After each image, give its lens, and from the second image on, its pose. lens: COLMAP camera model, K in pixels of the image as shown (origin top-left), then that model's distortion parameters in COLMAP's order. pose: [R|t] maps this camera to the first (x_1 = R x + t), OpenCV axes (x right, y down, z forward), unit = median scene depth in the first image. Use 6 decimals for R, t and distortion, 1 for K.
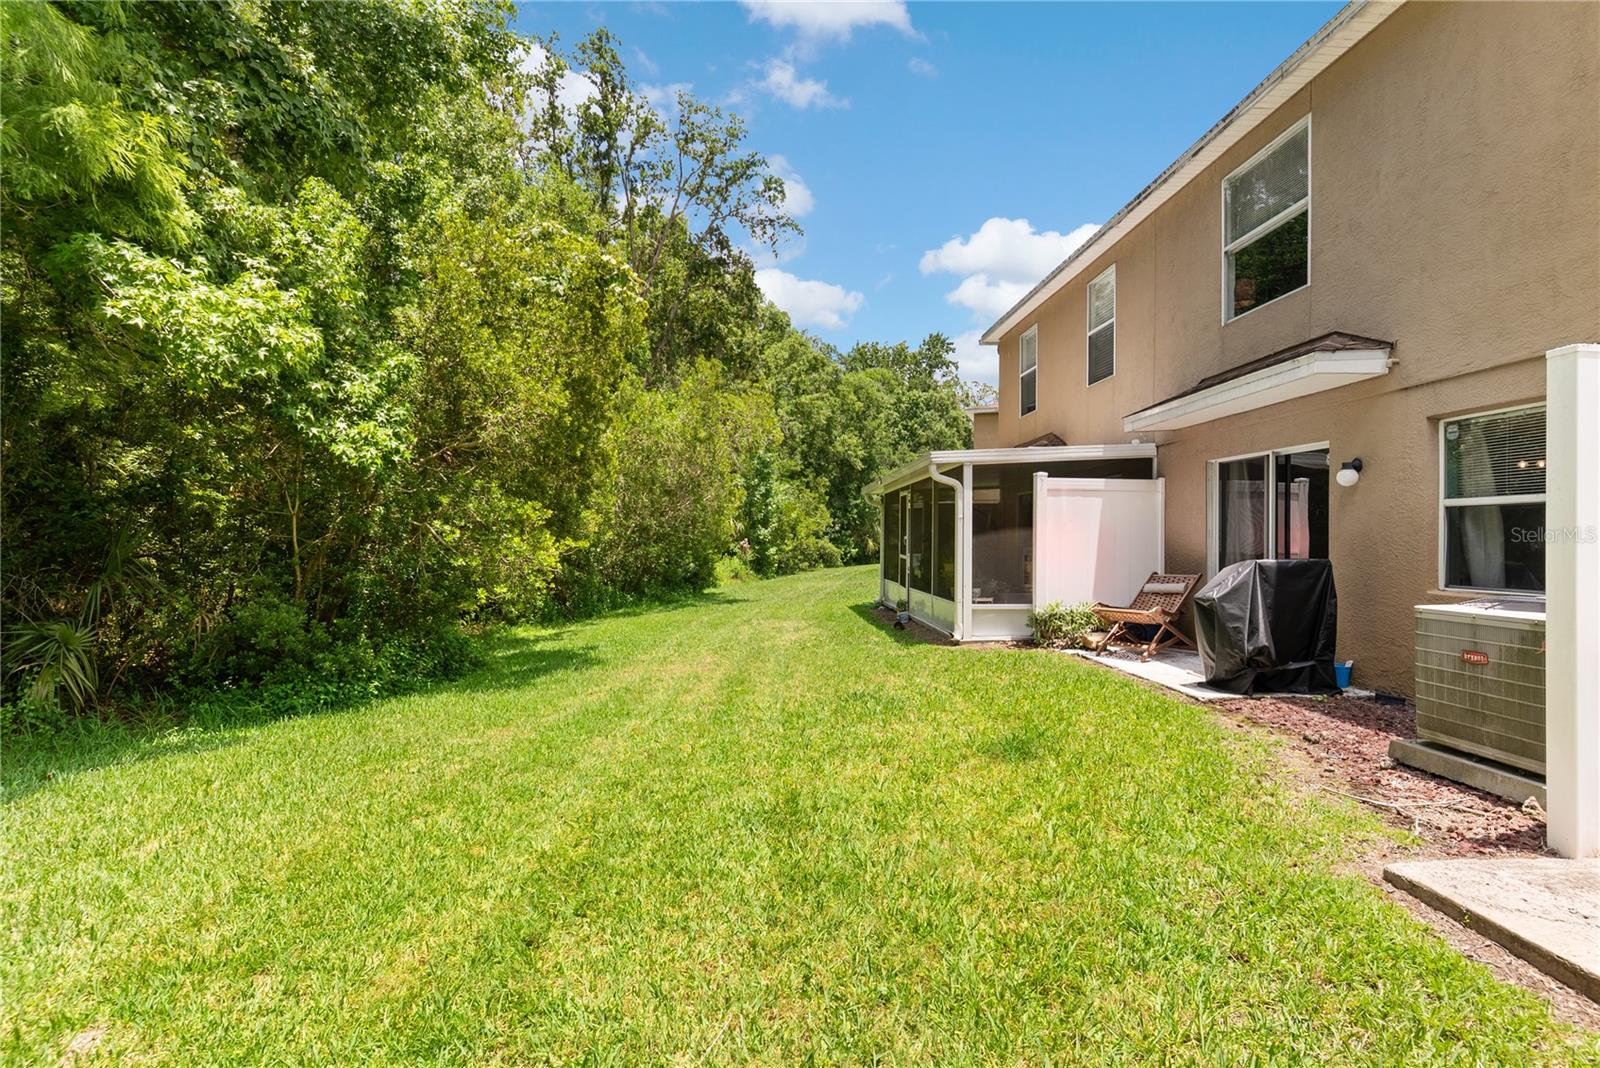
lens RADIAL K [[766.3, 0, 799.5], [0, 766.3, 538.2], [0, 0, 1]] dist [0.000768, 0.002425]
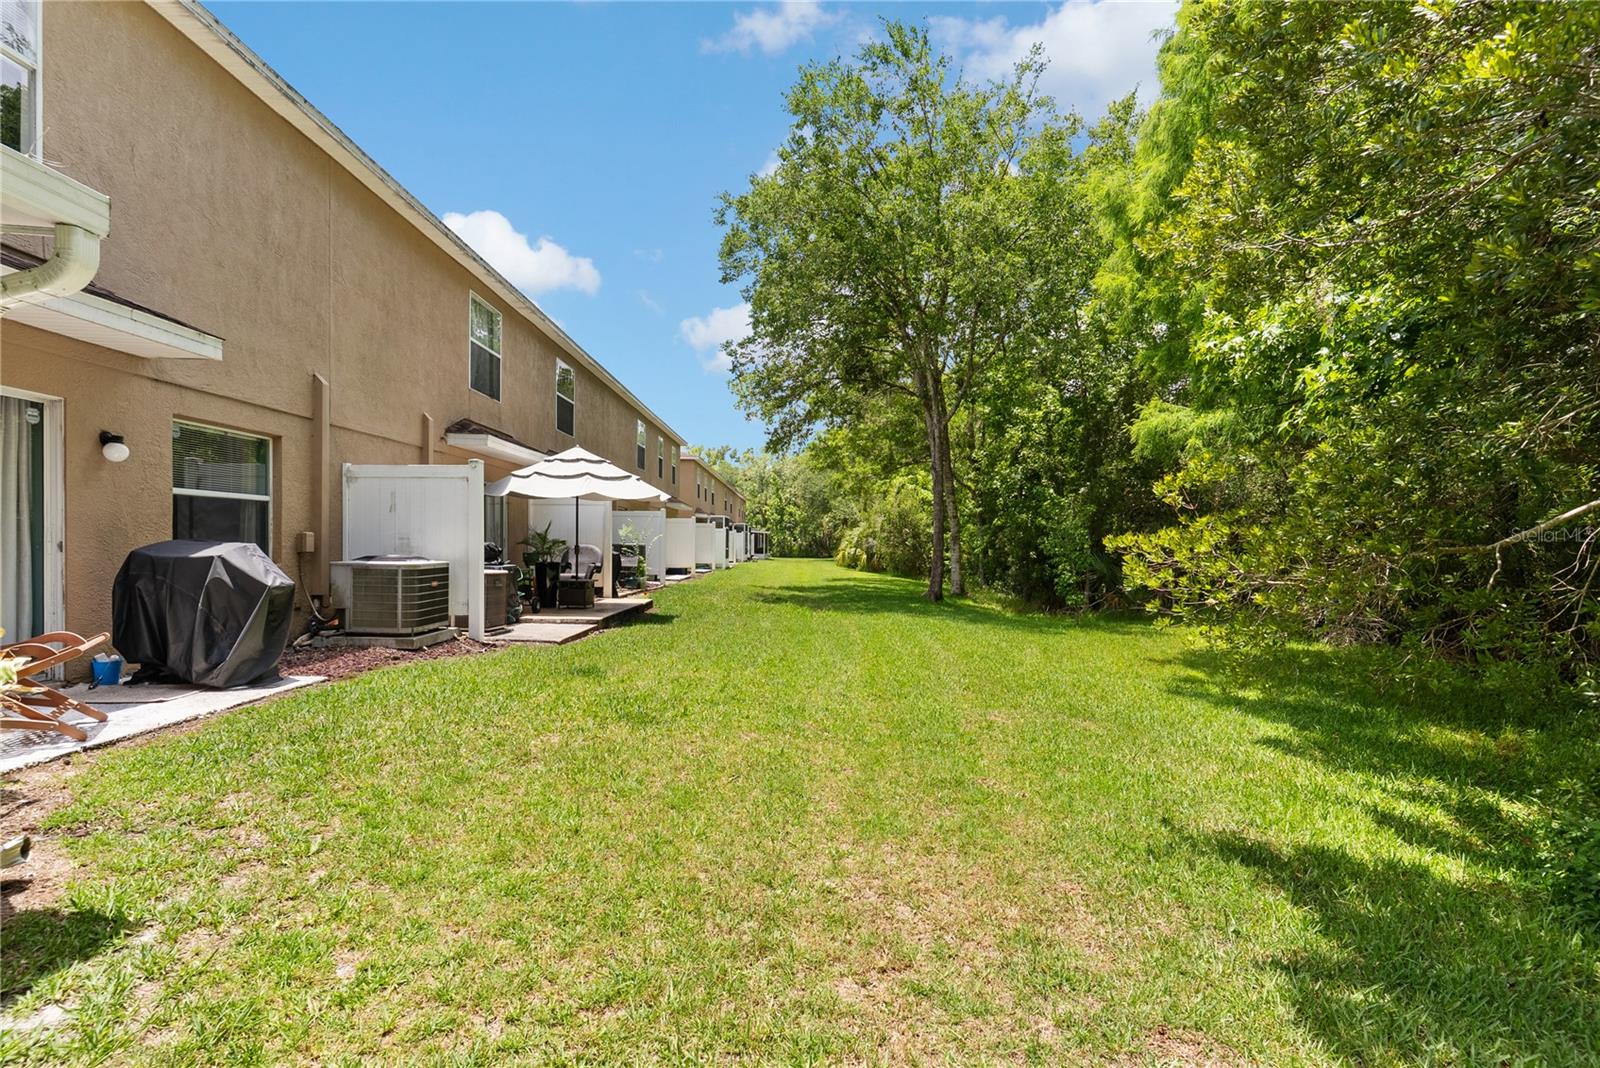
lens RADIAL K [[766.3, 0, 799.9], [0, 766.3, 538.4], [0, 0, 1]] dist [0.000768, 0.002425]
pose [[-0.999526, 0.000125, 0.030790, -0.144729], [-0.000109, 0.999971, -0.007607, 0.036749], [-0.030790, -0.007606, -0.999497, 2.329199]]
